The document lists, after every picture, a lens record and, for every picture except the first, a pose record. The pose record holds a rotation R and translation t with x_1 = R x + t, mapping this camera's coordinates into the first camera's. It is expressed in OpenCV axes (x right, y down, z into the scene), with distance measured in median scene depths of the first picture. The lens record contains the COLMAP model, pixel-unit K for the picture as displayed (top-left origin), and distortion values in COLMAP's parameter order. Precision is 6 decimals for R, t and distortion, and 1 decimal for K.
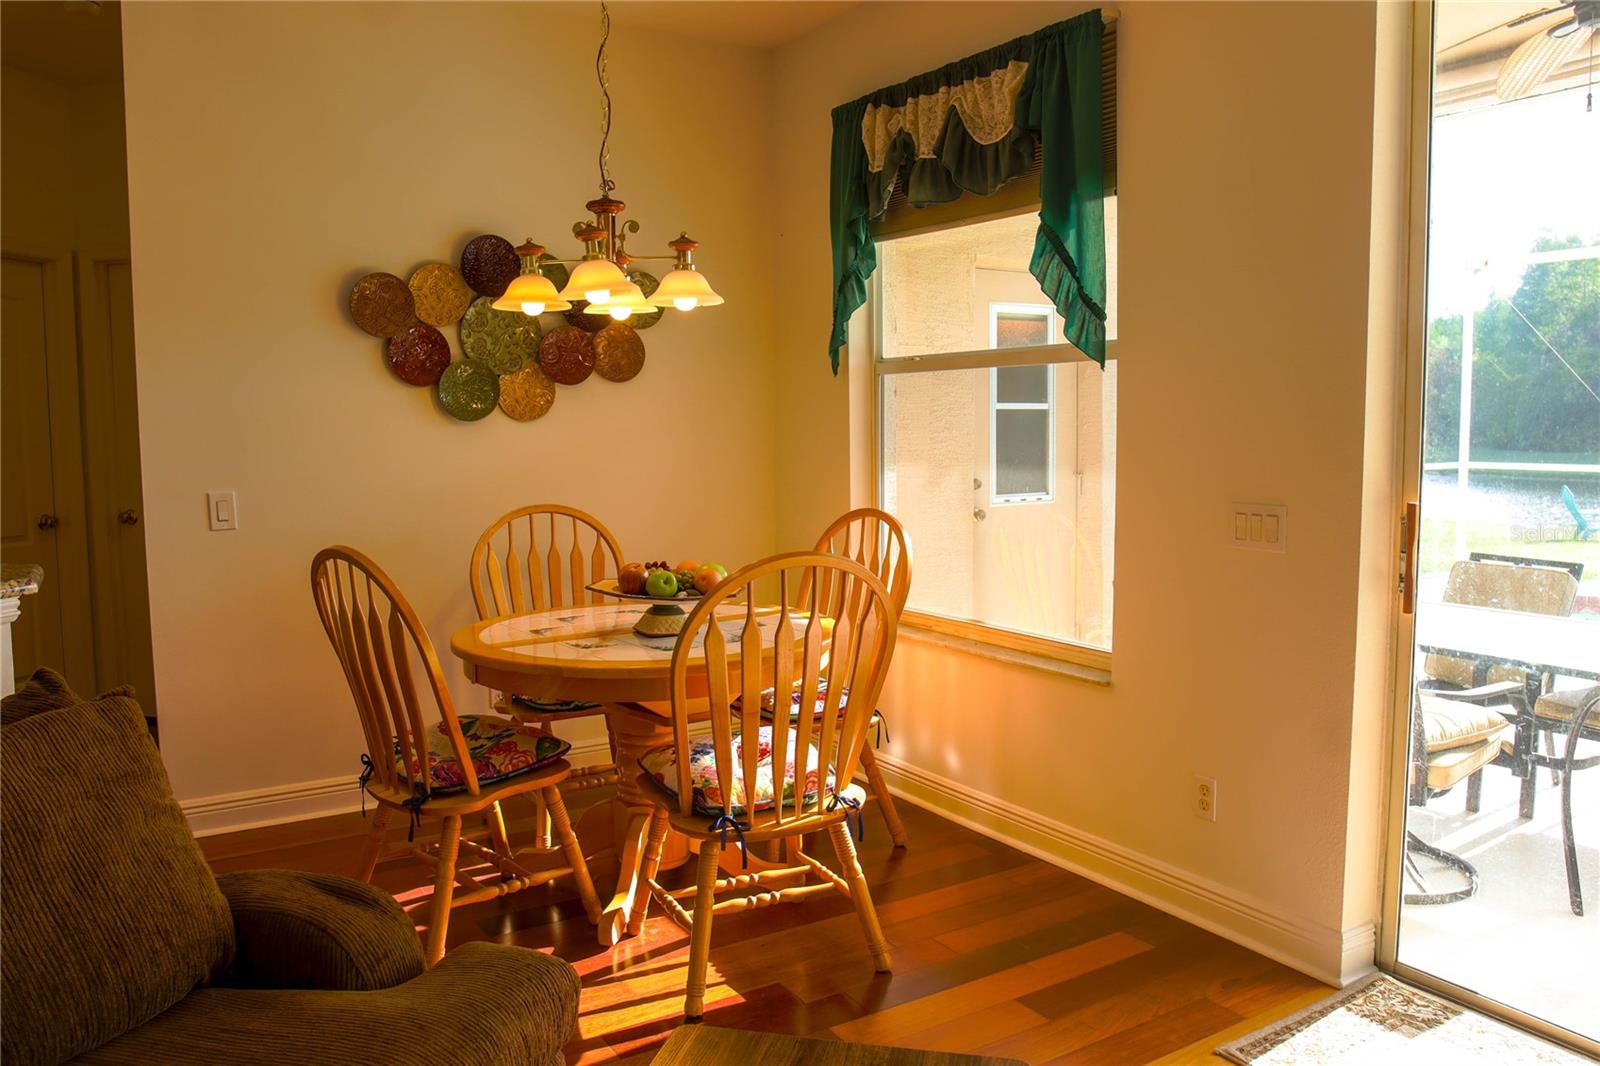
lens RADIAL K [[1199.4, 0, 809.0], [0, 1199.4, 530.9], [0, 0, 1]] dist [-0.113102, 0.081011]
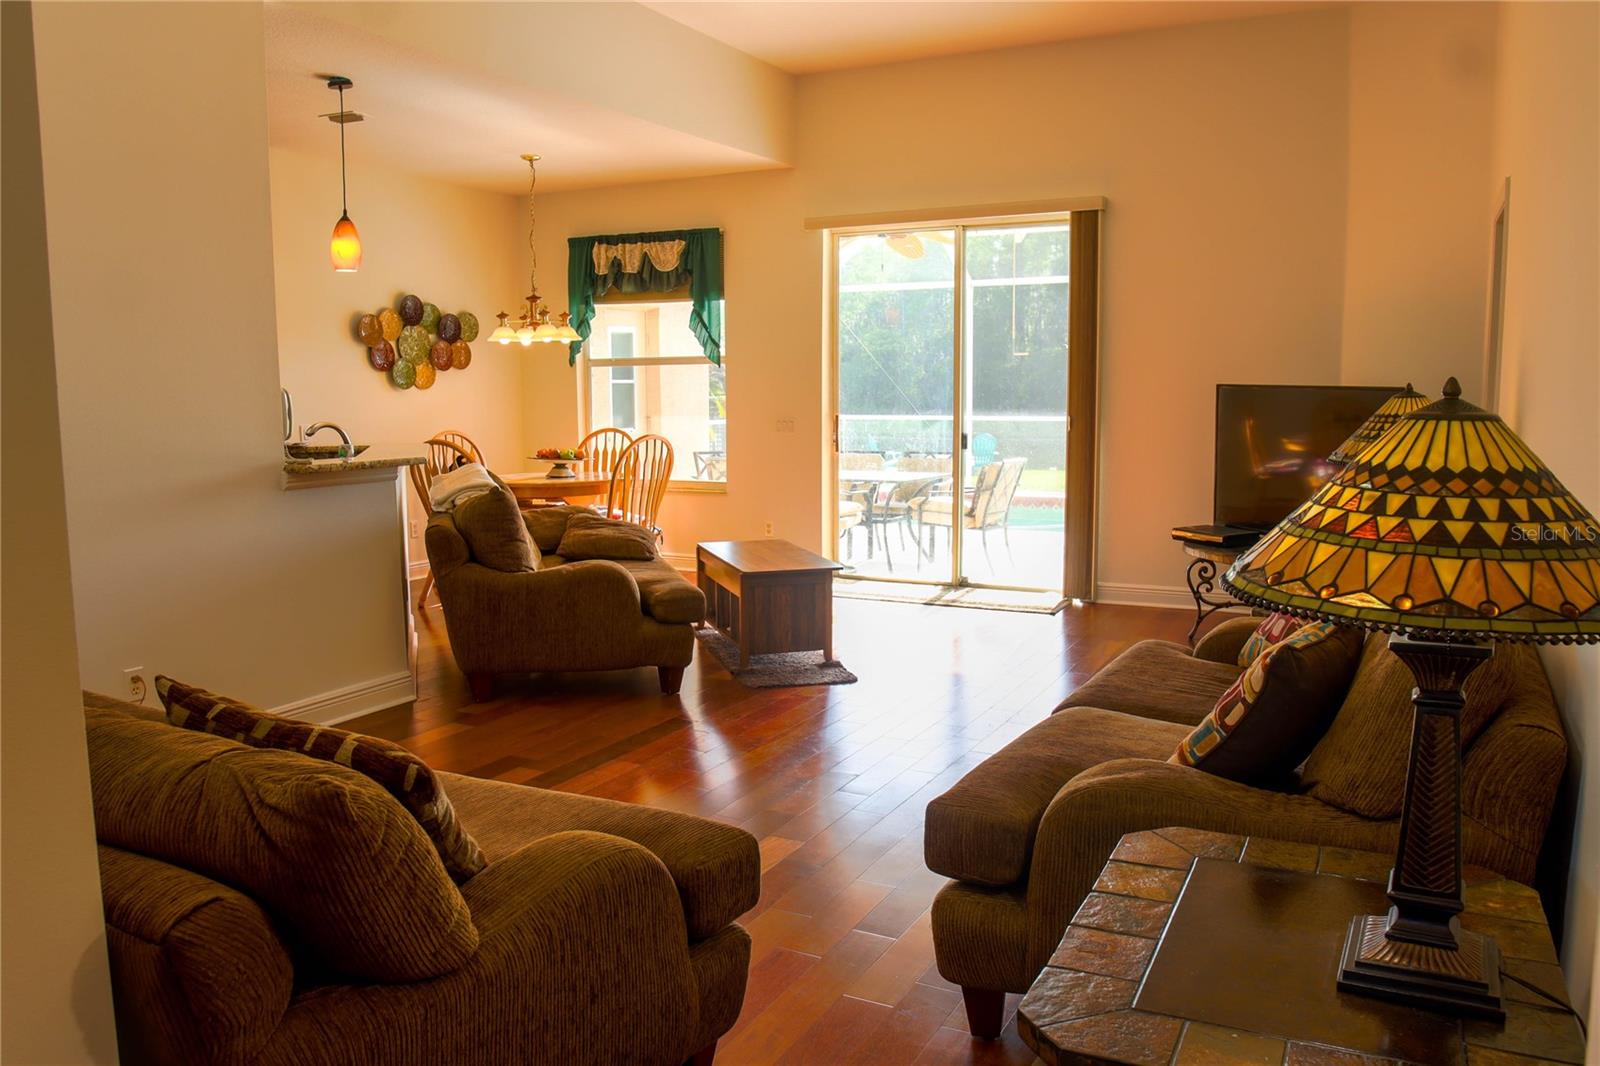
lens RADIAL K [[1199.4, 0, 809.0], [0, 1199.4, 530.9], [0, 0, 1]] dist [-0.113102, 0.081011]
pose [[0.861628, -0.059568, 0.504033, -0.821829], [0.047029, 0.998187, 0.037575, 0.115068], [-0.505357, -0.008671, 0.862867, -1.195643]]
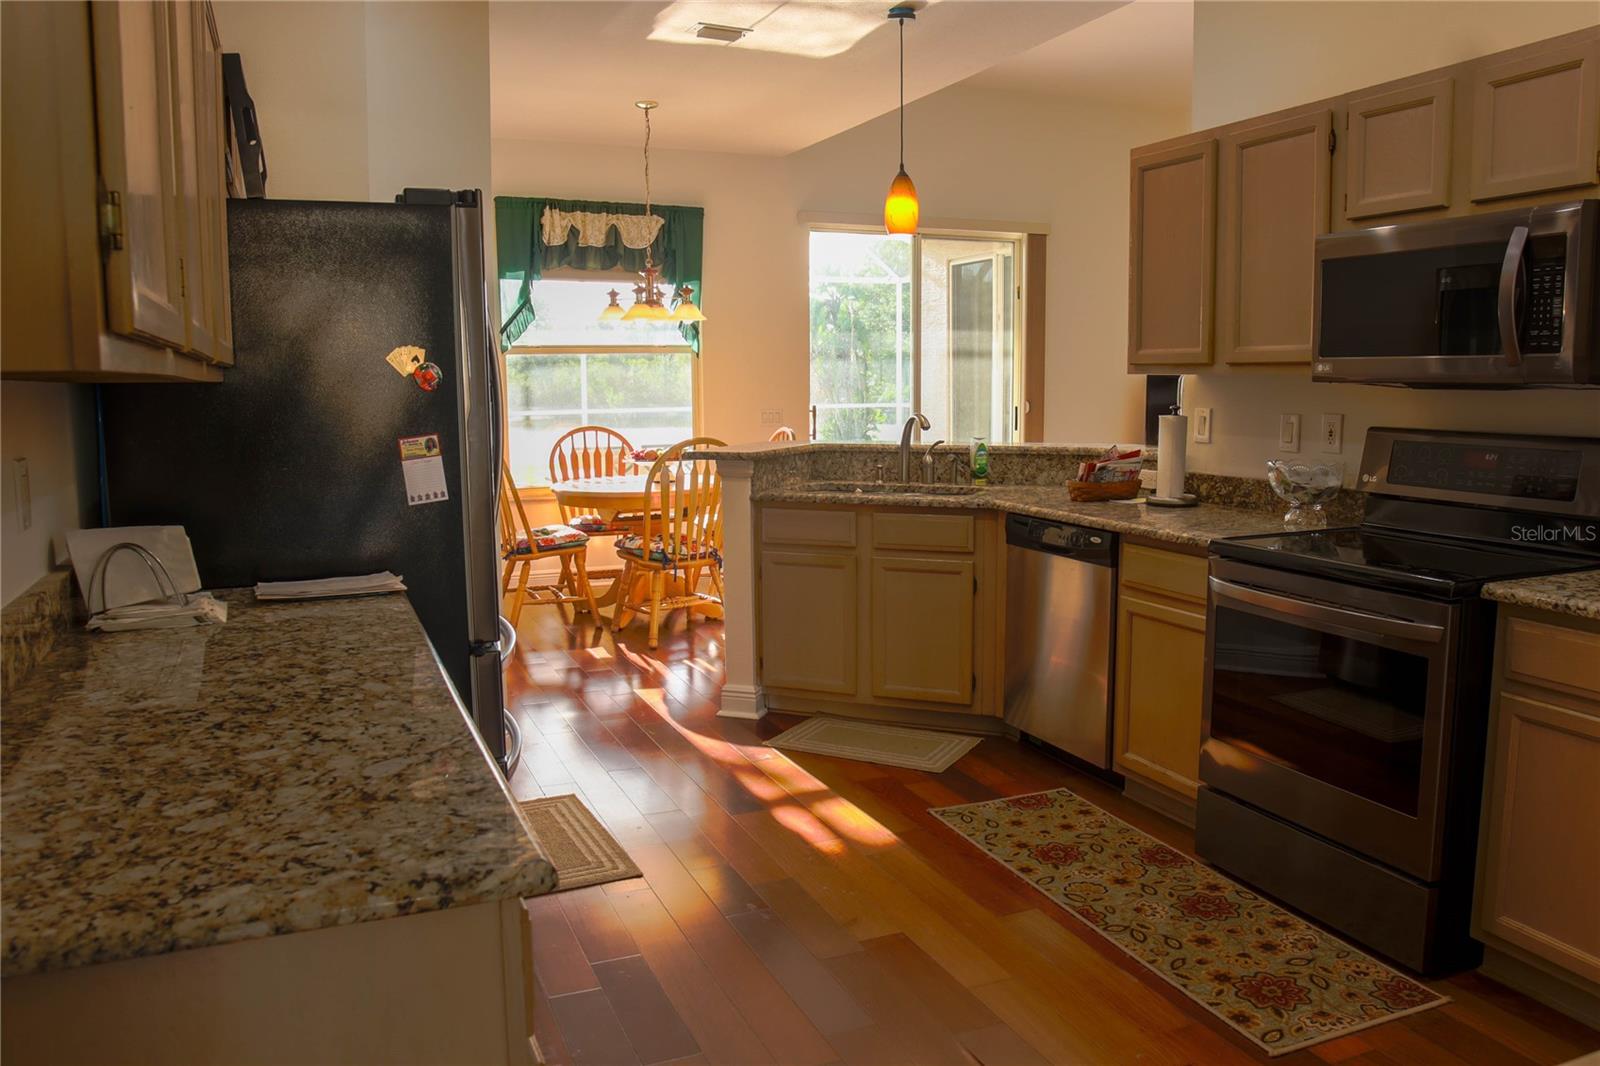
lens RADIAL K [[1199.4, 0, 809.0], [0, 1199.4, 530.9], [0, 0, 1]] dist [-0.113102, 0.081011]
pose [[0.133869, -0.125165, 0.983063, -1.943067], [0.102192, 0.988447, 0.111934, -0.031977], [-0.985716, 0.085476, 0.145114, 0.422243]]
